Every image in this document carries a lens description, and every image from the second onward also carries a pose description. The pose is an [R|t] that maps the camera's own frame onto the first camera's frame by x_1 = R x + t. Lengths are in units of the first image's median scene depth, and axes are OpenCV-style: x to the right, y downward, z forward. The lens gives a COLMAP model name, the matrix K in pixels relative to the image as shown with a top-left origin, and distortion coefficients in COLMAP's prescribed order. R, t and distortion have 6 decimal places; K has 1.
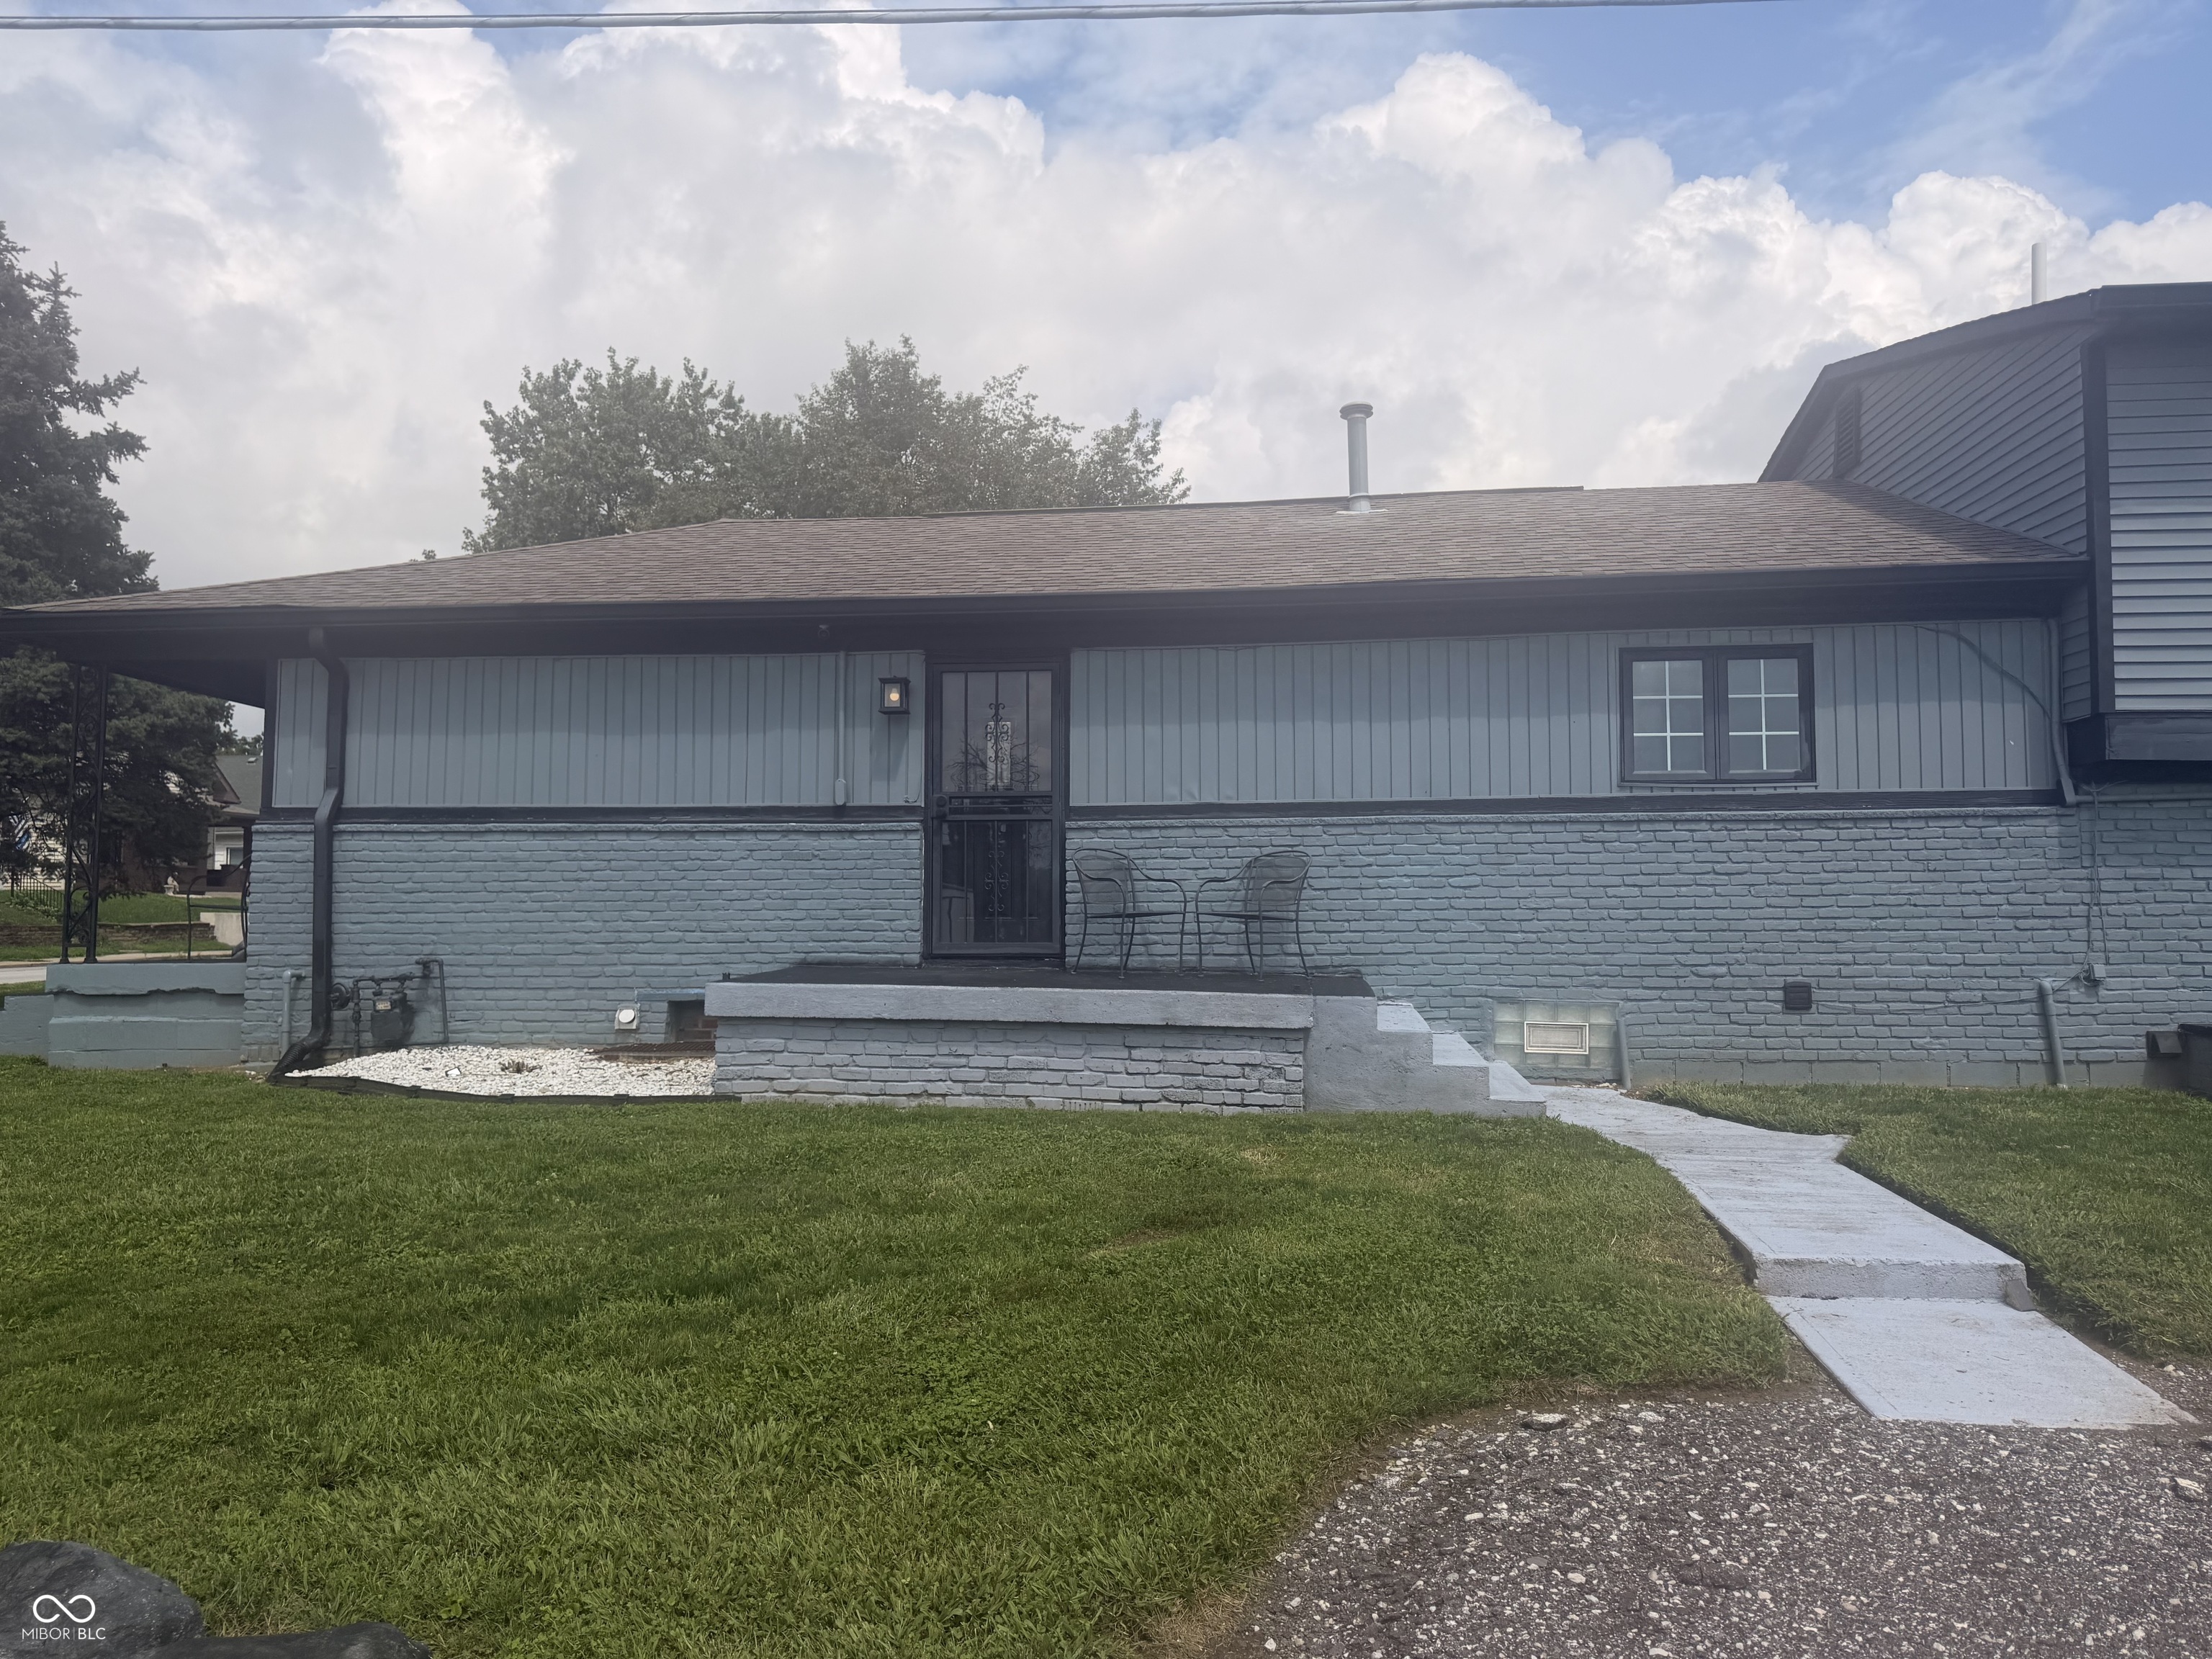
lens RADIAL K [[1570.1, 0, 1123.1], [0, 1570.1, 853.2], [0, 0, 1]] dist [0.049144, -0.061269]
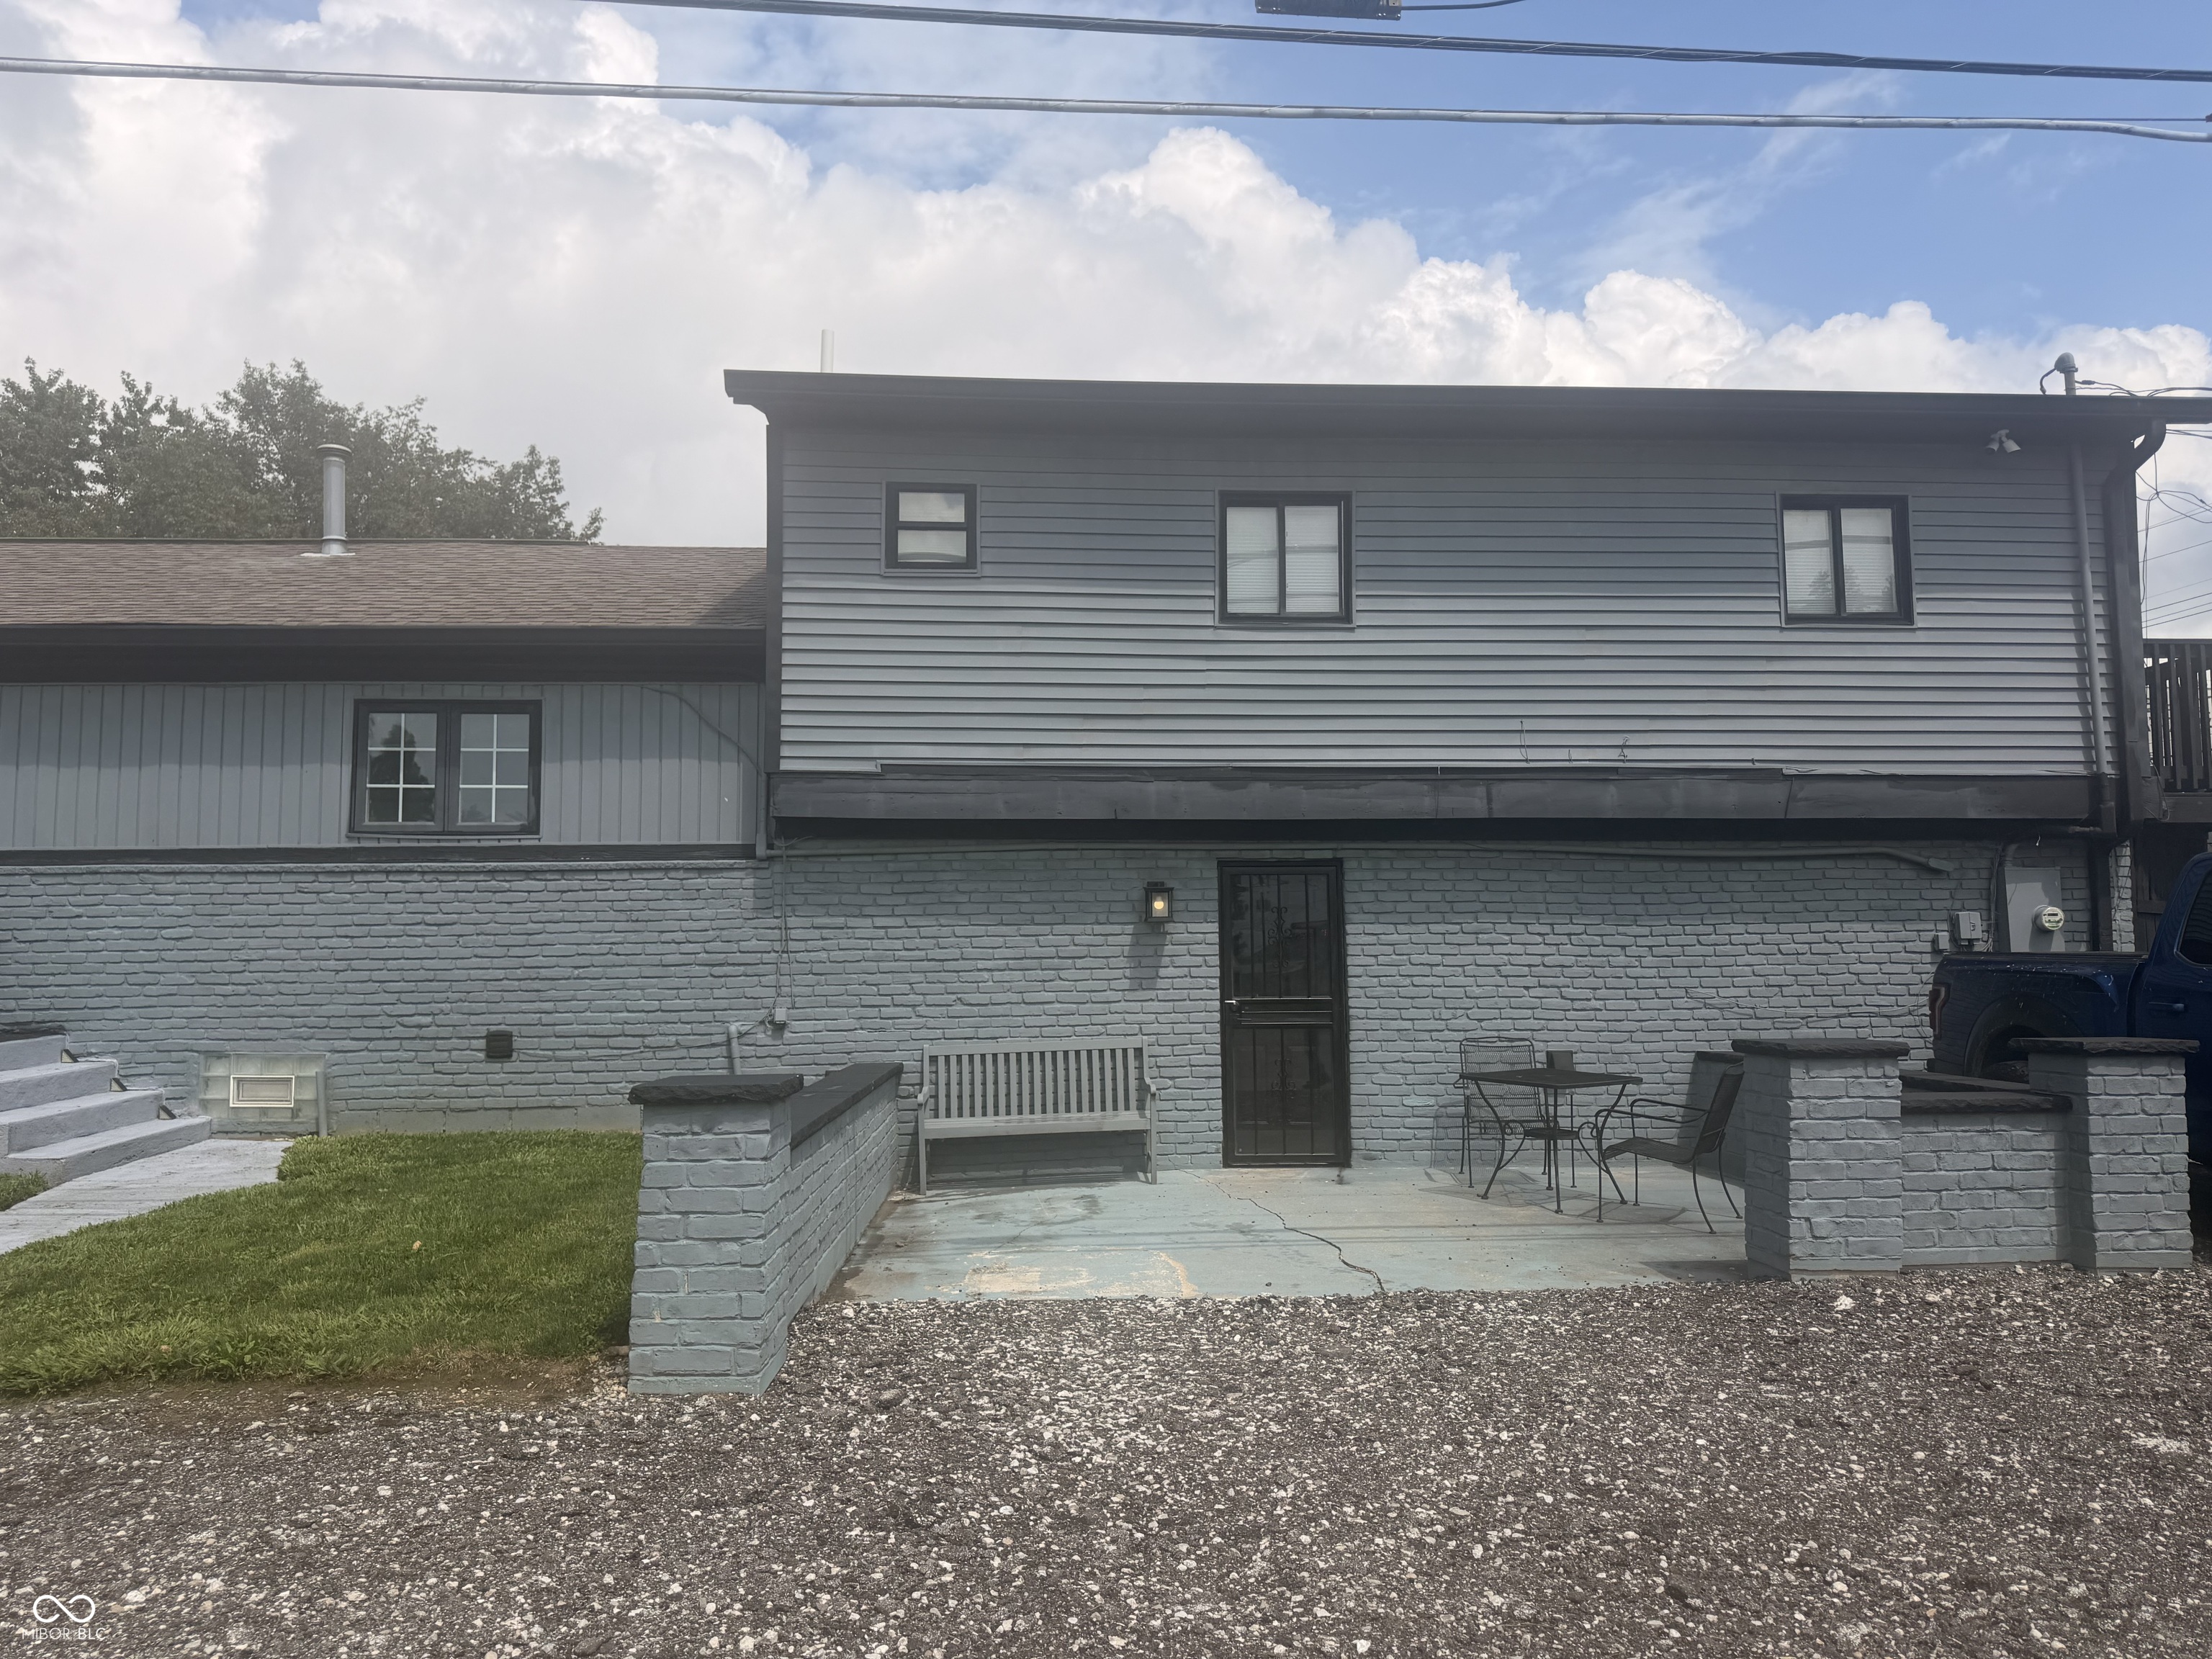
lens RADIAL K [[1570.1, 0, 1115.8], [0, 1570.1, 837.1], [0, 0, 1]] dist [0.049144, -0.061269]
pose [[0.984661, 0.007347, 0.174325, 0.628431], [-0.000603, 0.999250, -0.038709, -0.003894], [-0.174479, 0.038010, 0.983927, -0.074615]]
